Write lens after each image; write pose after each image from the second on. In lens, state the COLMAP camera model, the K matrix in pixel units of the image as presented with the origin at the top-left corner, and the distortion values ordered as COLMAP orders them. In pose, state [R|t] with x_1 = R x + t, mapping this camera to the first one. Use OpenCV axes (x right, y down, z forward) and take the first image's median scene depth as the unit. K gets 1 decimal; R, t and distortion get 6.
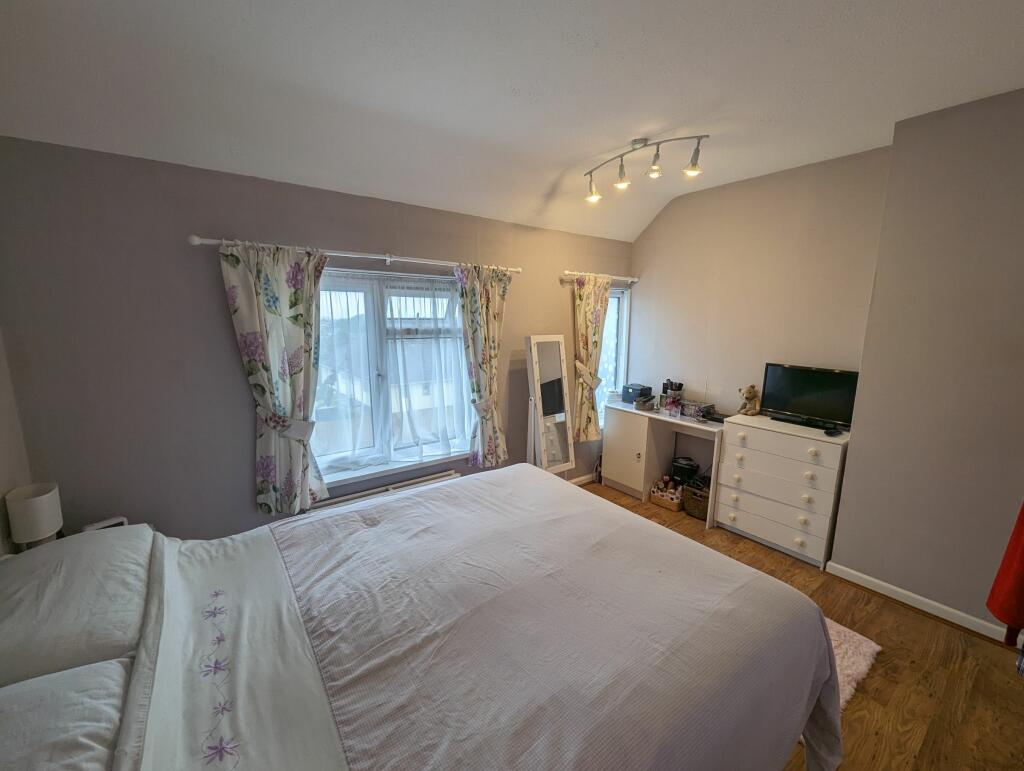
lens RADIAL K [[421.1, 0, 515.5], [0, 421.1, 390.7], [0, 0, 1]] dist [0.000943, -0.000167]
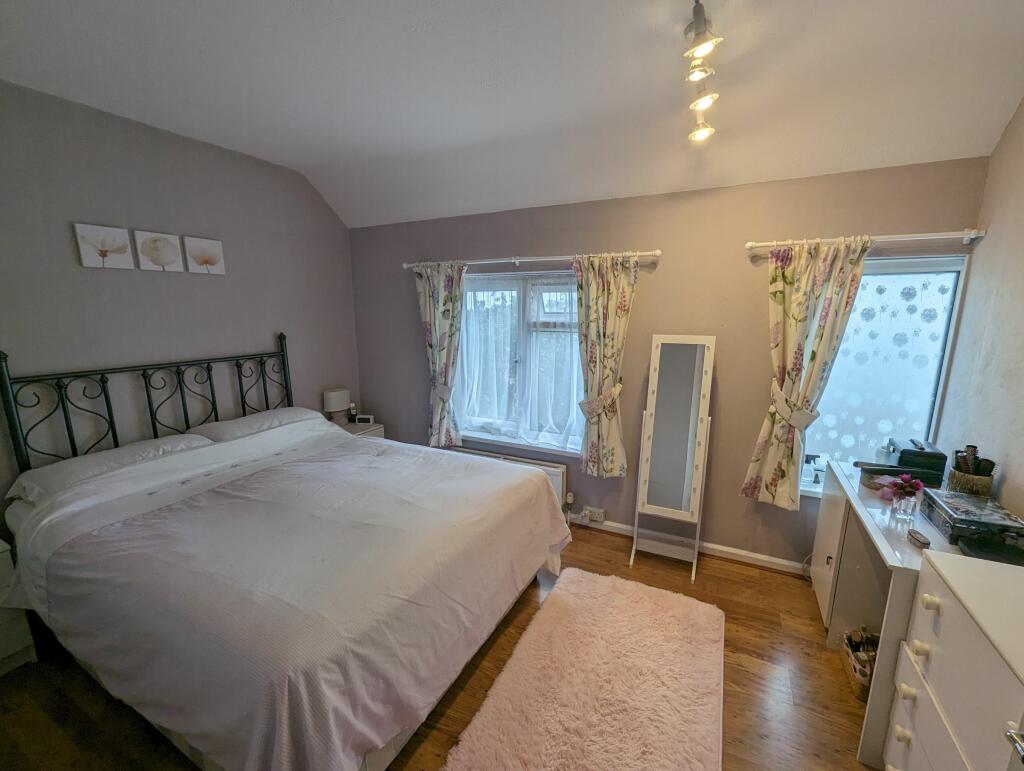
lens RADIAL K [[421.1, 0, 514.9], [0, 421.1, 388.7], [0, 0, 1]] dist [0.000943, -0.000167]
pose [[0.454359, 0.160047, -0.876323, 0.685824], [-0.150922, 0.983337, 0.101341, -0.077366], [0.877941, 0.086211, 0.470943, 0.439367]]
